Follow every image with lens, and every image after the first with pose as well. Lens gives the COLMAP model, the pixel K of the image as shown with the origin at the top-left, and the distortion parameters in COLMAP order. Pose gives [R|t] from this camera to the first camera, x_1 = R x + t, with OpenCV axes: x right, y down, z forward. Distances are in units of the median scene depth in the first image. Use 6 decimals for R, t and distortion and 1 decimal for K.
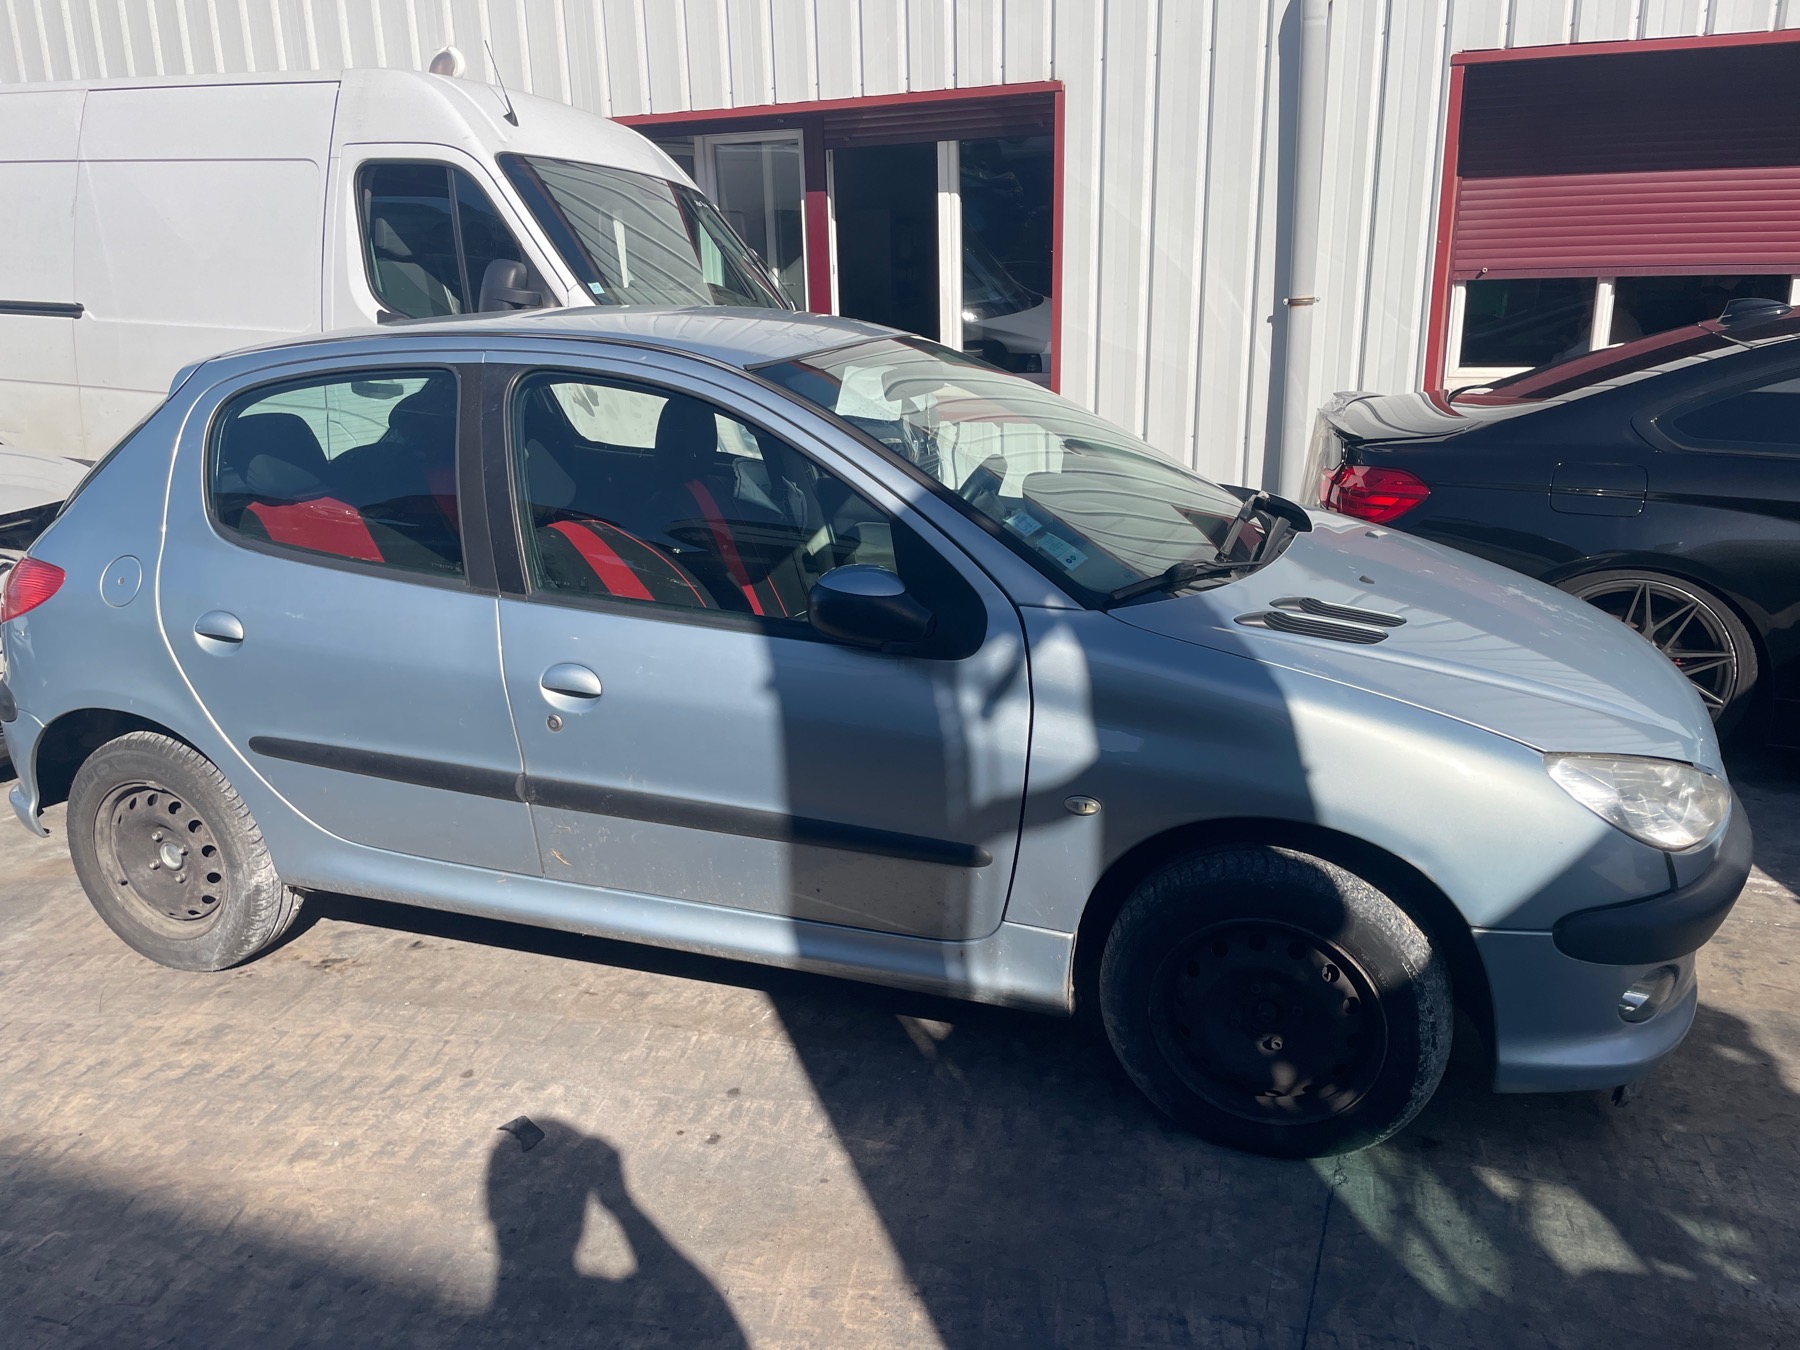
lens RADIAL K [[1365.6, 0, 886.8], [0, 1365.6, 671.1], [0, 0, 1]] dist [0.073434, -0.096370]
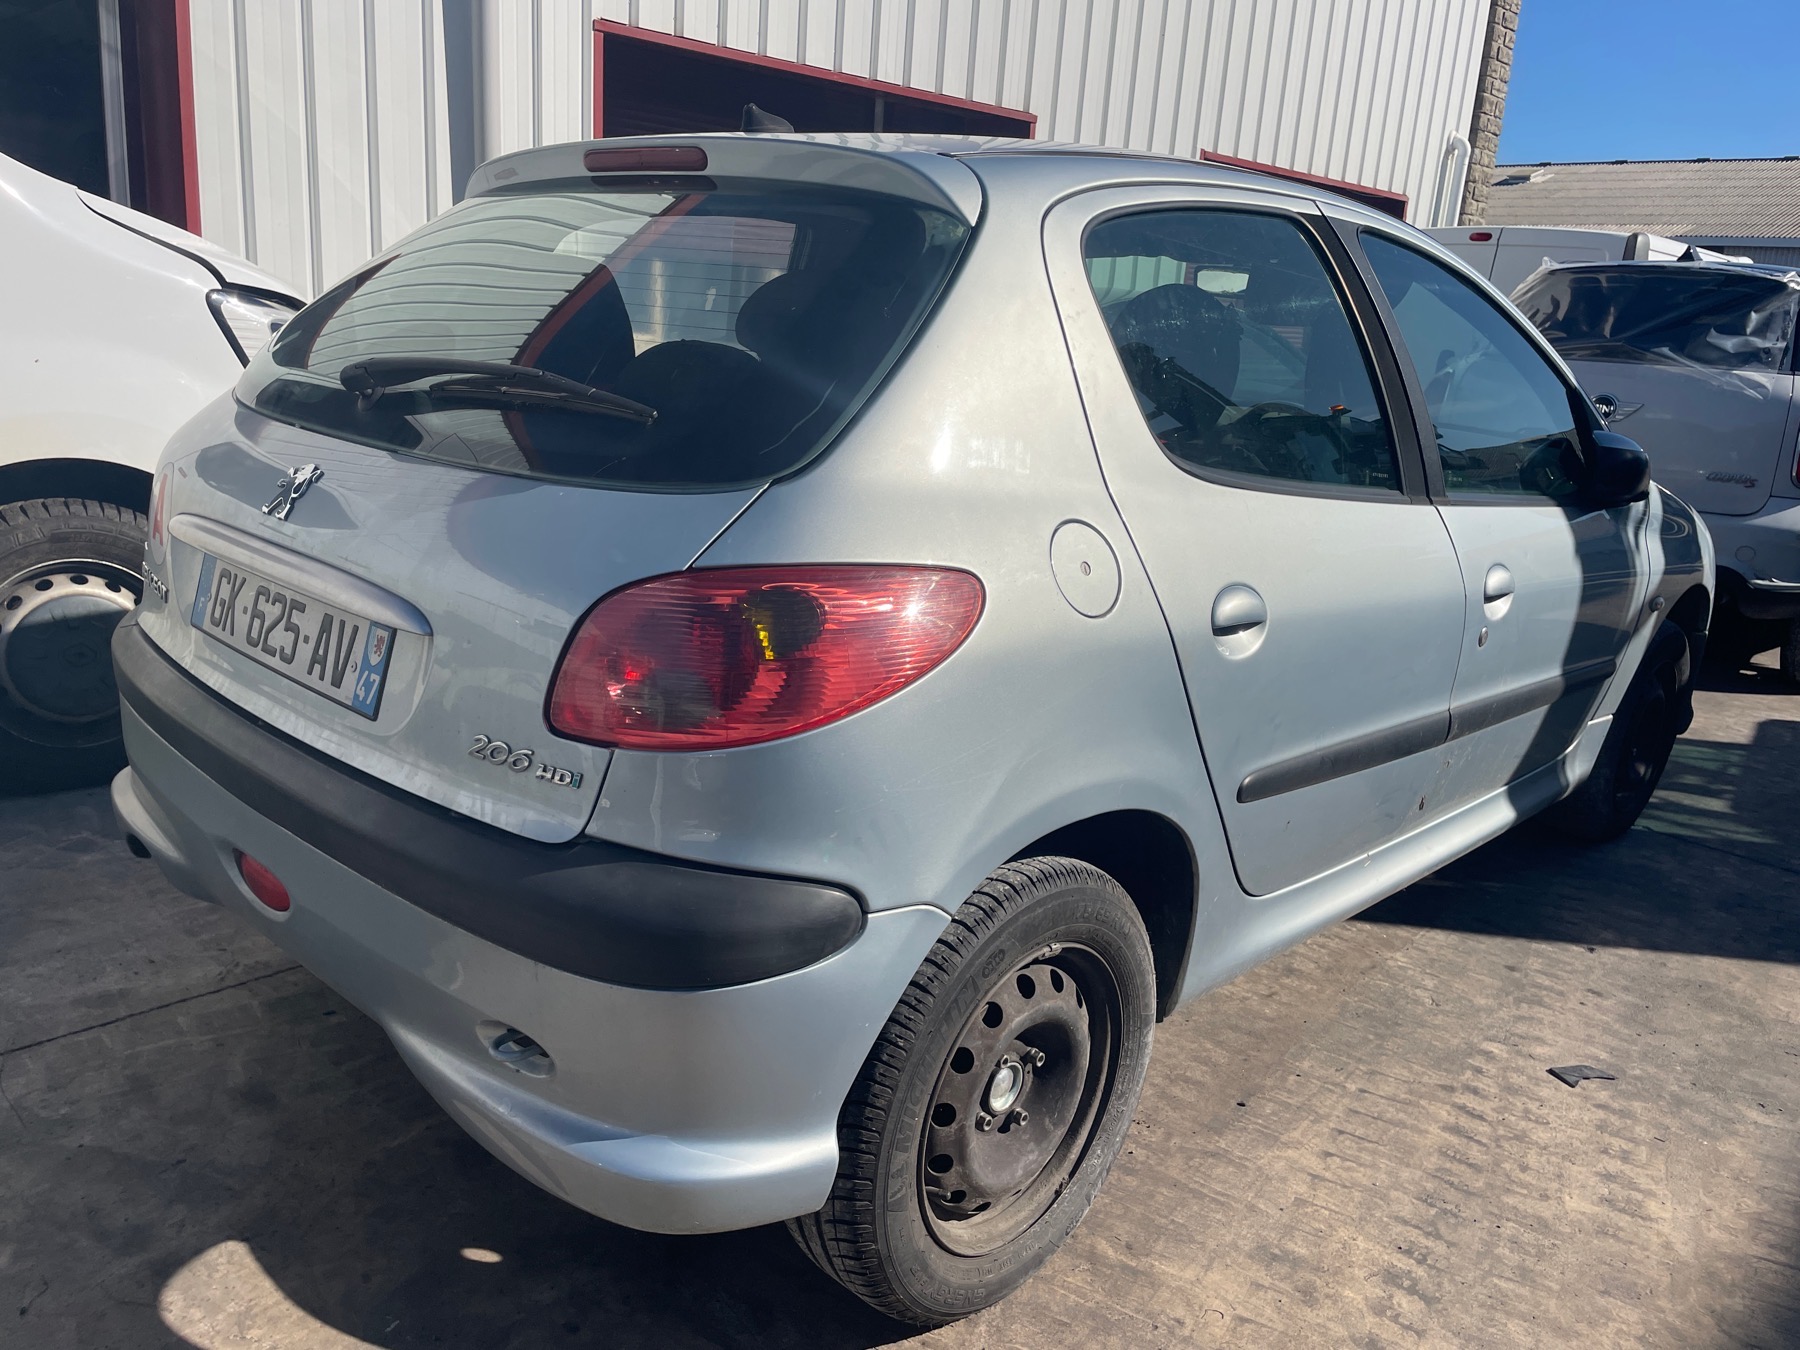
lens RADIAL K [[1365.6, 0, 895.3], [0, 1365.6, 663.7], [0, 0, 1]] dist [0.073434, -0.096370]
pose [[0.408129, -0.197998, 0.891195, -1.280897], [0.187280, 0.973594, 0.130538, -0.164394], [-0.893508, 0.113626, 0.434433, 0.983020]]
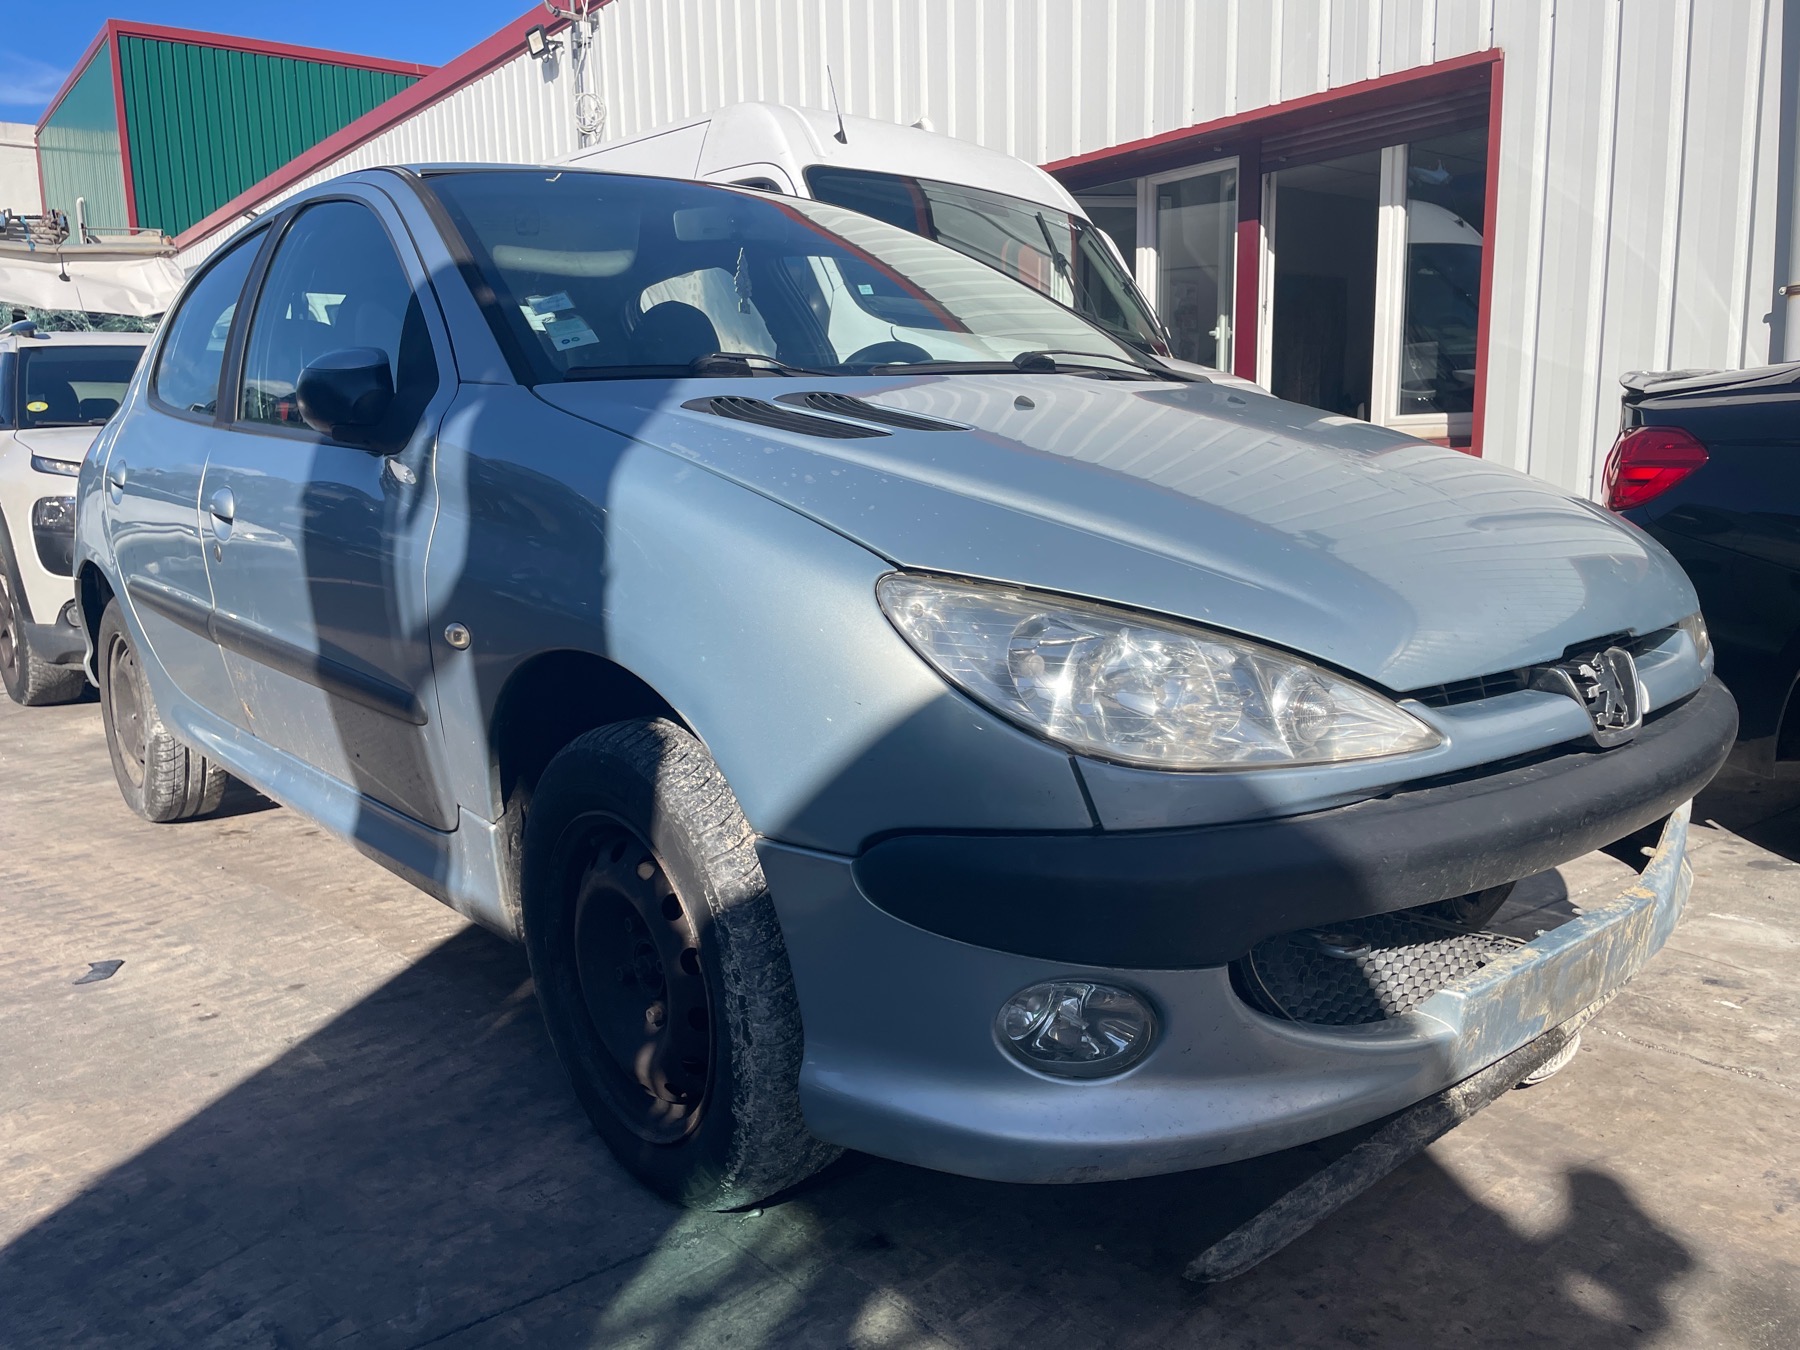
lens RADIAL K [[1365.6, 0, 881.7], [0, 1365.6, 681.3], [0, 0, 1]] dist [0.073434, -0.096370]
pose [[0.866876, 0.090545, -0.490232, 0.650172], [-0.139332, 0.988184, -0.063865, 0.126222], [0.478657, 0.123668, 0.869249, 0.415385]]
